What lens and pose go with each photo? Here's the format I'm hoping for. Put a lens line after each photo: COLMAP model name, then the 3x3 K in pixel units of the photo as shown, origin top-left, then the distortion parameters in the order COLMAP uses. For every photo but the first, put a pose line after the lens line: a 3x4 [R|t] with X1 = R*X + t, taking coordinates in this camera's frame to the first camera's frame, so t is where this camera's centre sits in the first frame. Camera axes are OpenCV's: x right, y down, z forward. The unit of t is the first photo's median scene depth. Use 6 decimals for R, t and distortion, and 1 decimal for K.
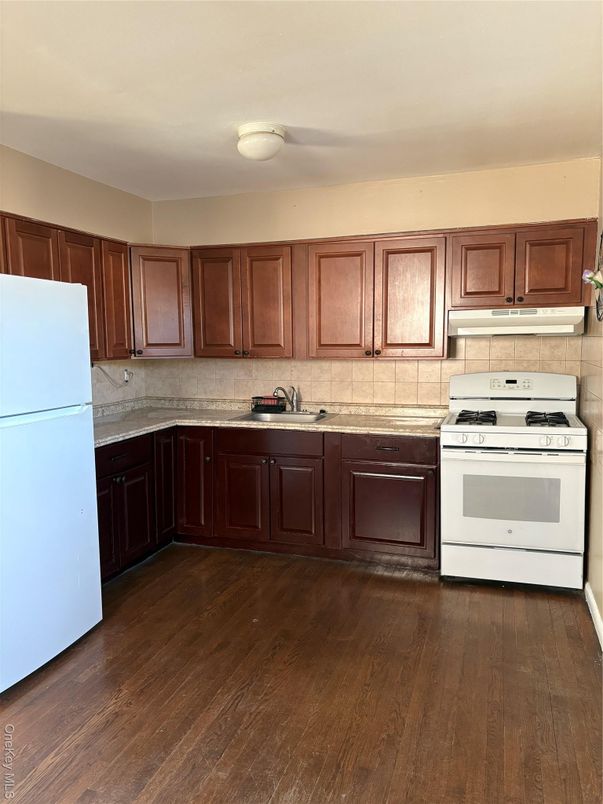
lens RADIAL K [[578.9, 0, 289.1], [0, 578.9, 401.3], [0, 0, 1]] dist [0.061180, -0.047531]
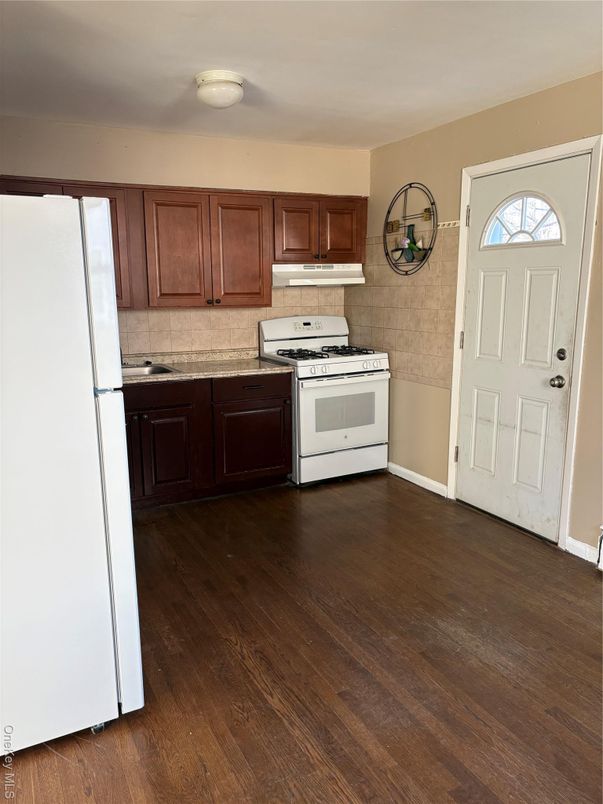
lens RADIAL K [[578.9, 0, 289.1], [0, 578.9, 401.3], [0, 0, 1]] dist [0.061180, -0.047531]
pose [[0.721392, -0.131341, 0.679958, -0.552678], [0.078234, 0.991021, 0.108425, -0.007541], [-0.688094, -0.025021, 0.725190, 0.140004]]
